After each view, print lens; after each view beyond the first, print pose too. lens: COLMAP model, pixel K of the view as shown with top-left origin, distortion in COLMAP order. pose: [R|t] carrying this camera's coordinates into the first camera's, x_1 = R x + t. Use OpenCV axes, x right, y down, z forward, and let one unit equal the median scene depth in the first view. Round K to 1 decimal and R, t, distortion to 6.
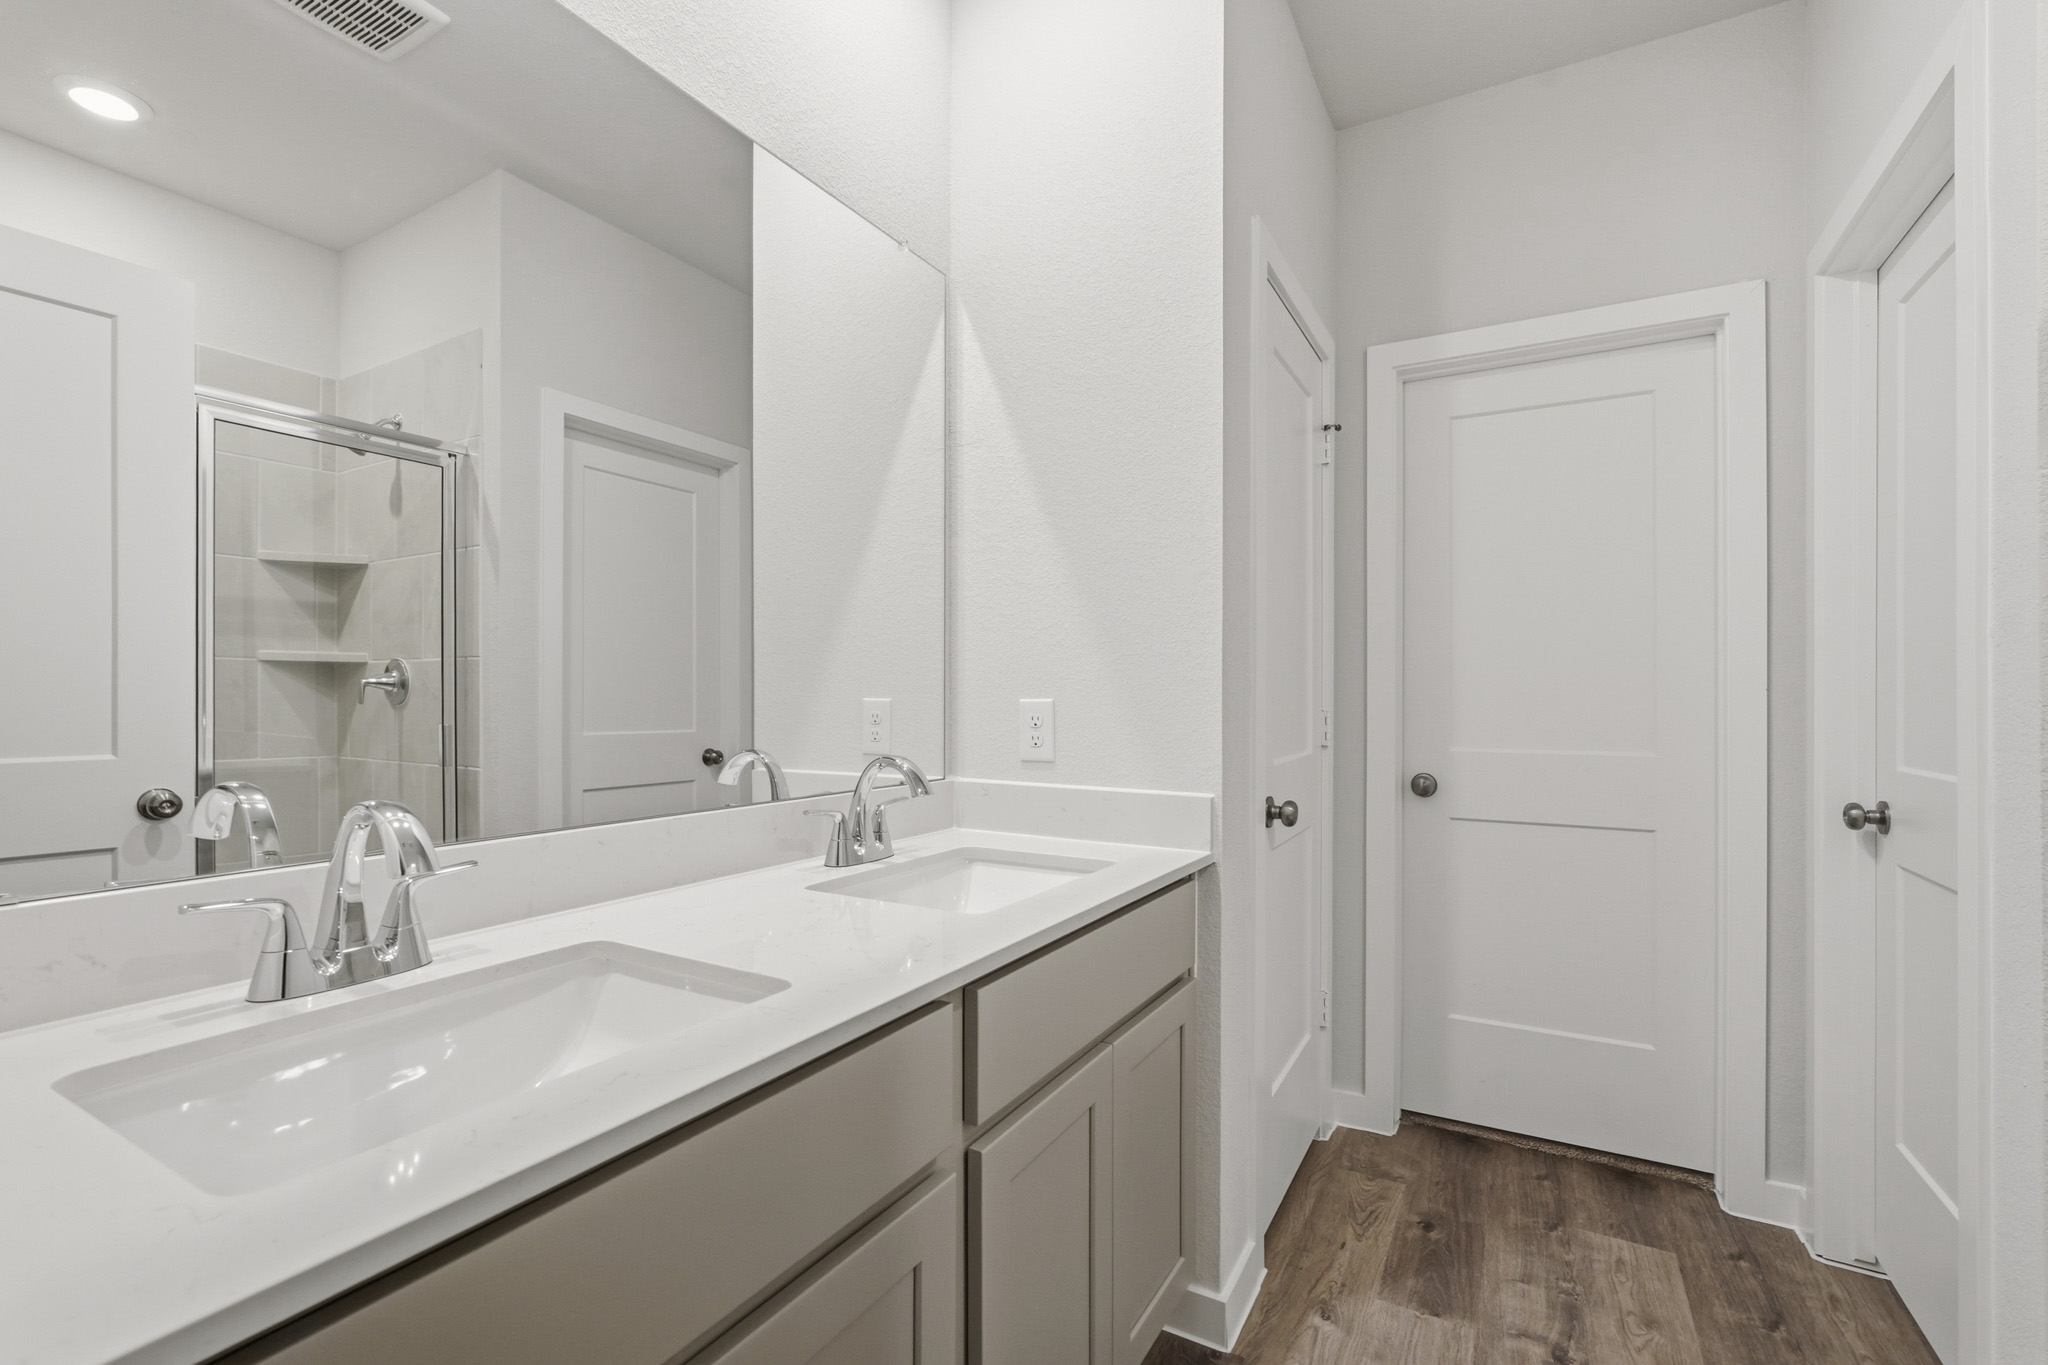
lens RADIAL K [[893.9, 0, 1018.2], [0, 893.9, 698.9], [0, 0, 1]] dist [-0.003571, 0.000011]
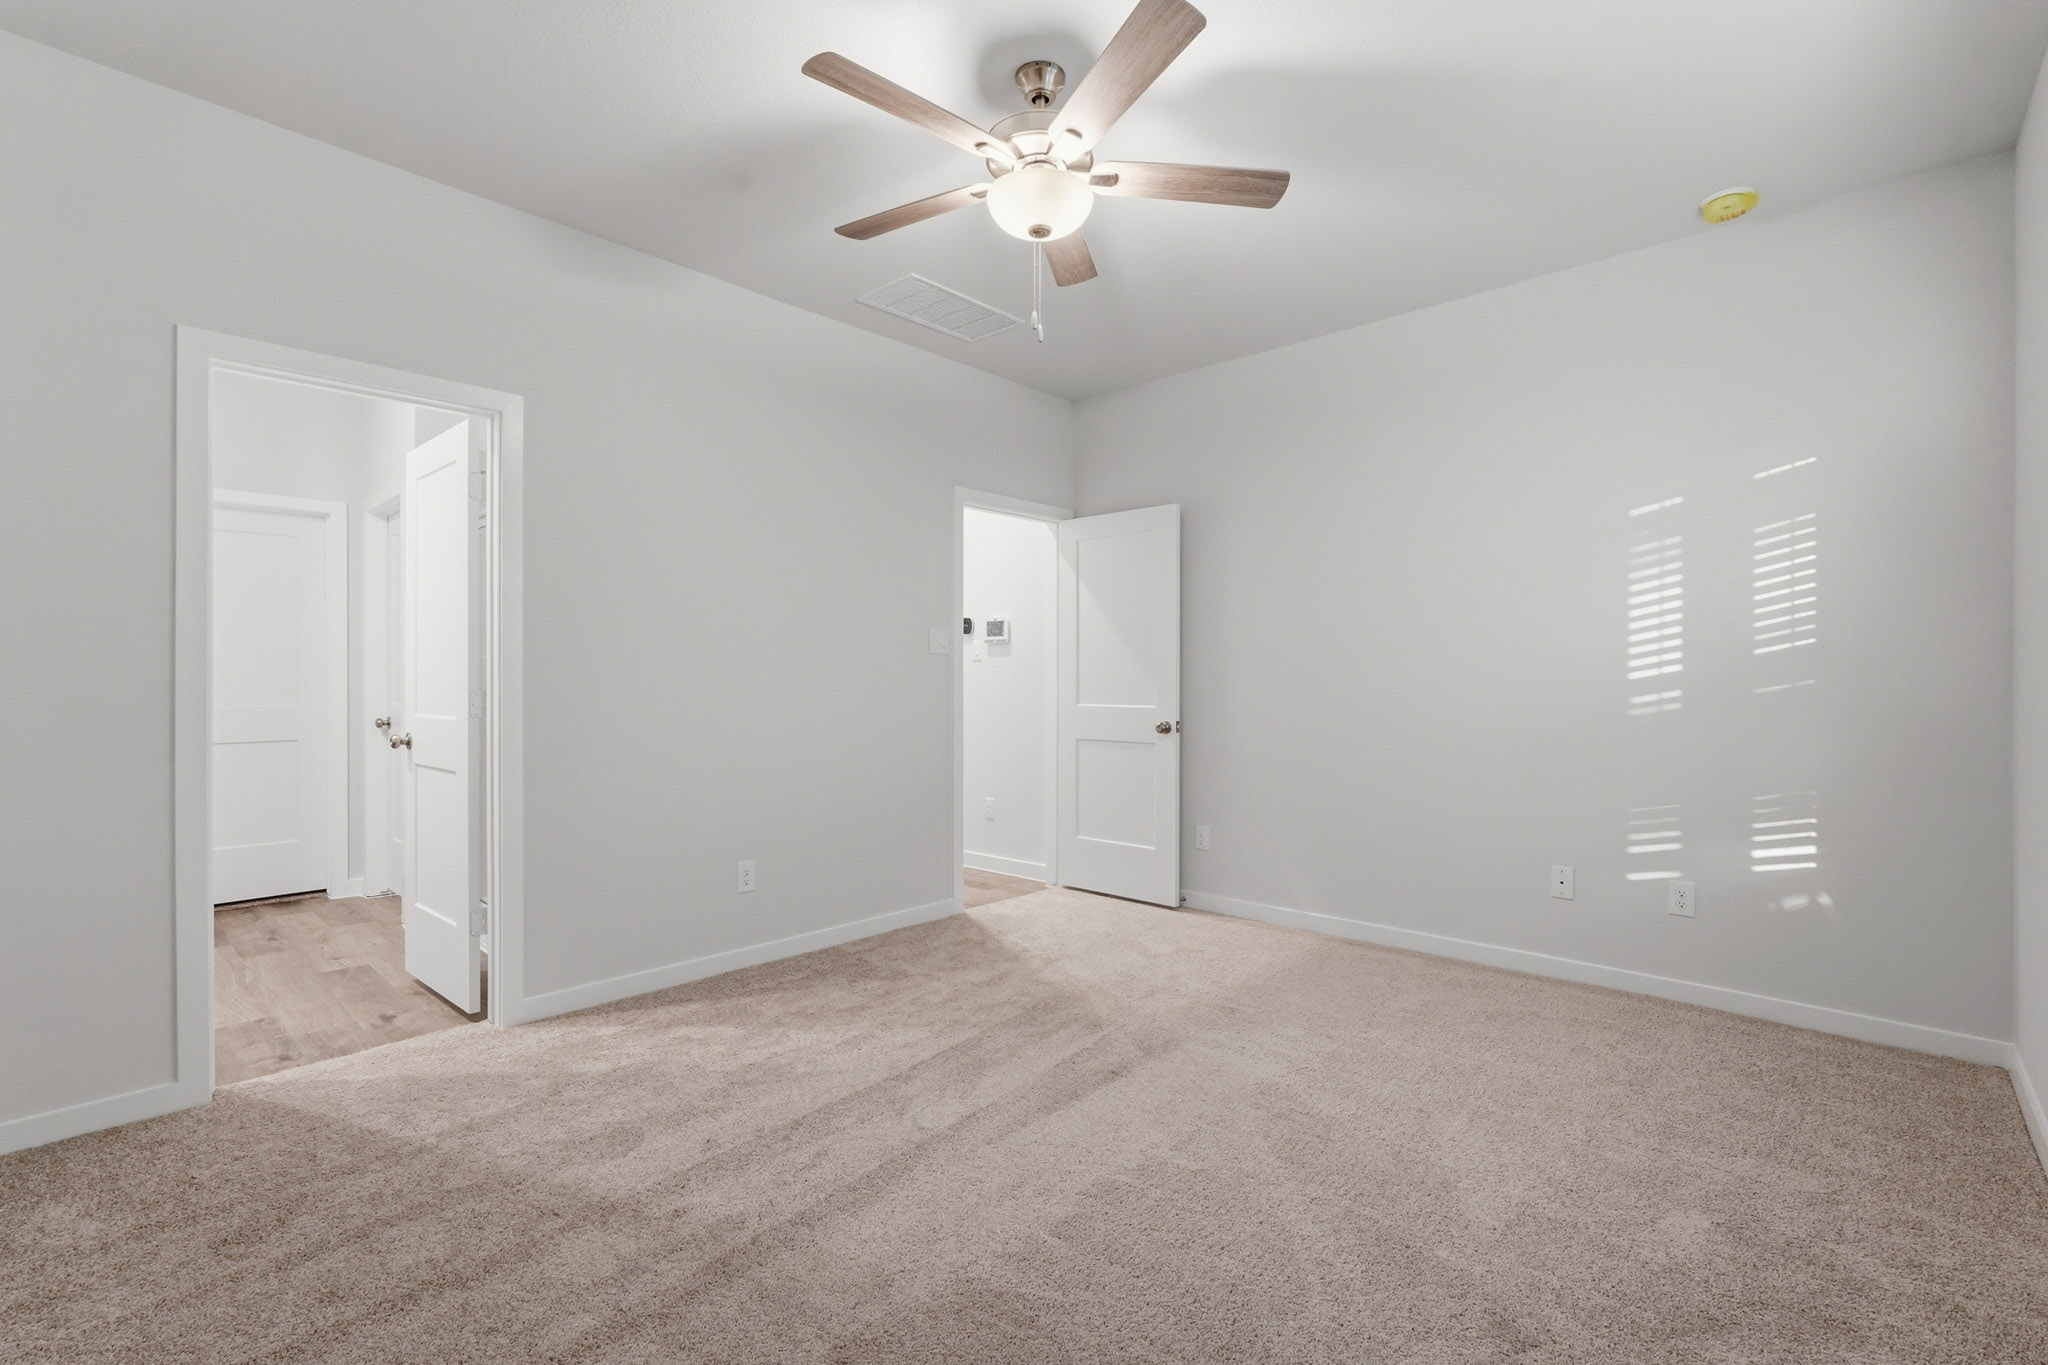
lens RADIAL K [[893.9, 0, 1022.9], [0, 893.9, 684.6], [0, 0, 1]] dist [-0.003571, 0.000011]
pose [[0.227592, -0.005334, 0.973742, -1.169816], [0.000674, 0.999986, 0.005320, 0.004299], [-0.973756, -0.000555, 0.227593, -1.419394]]
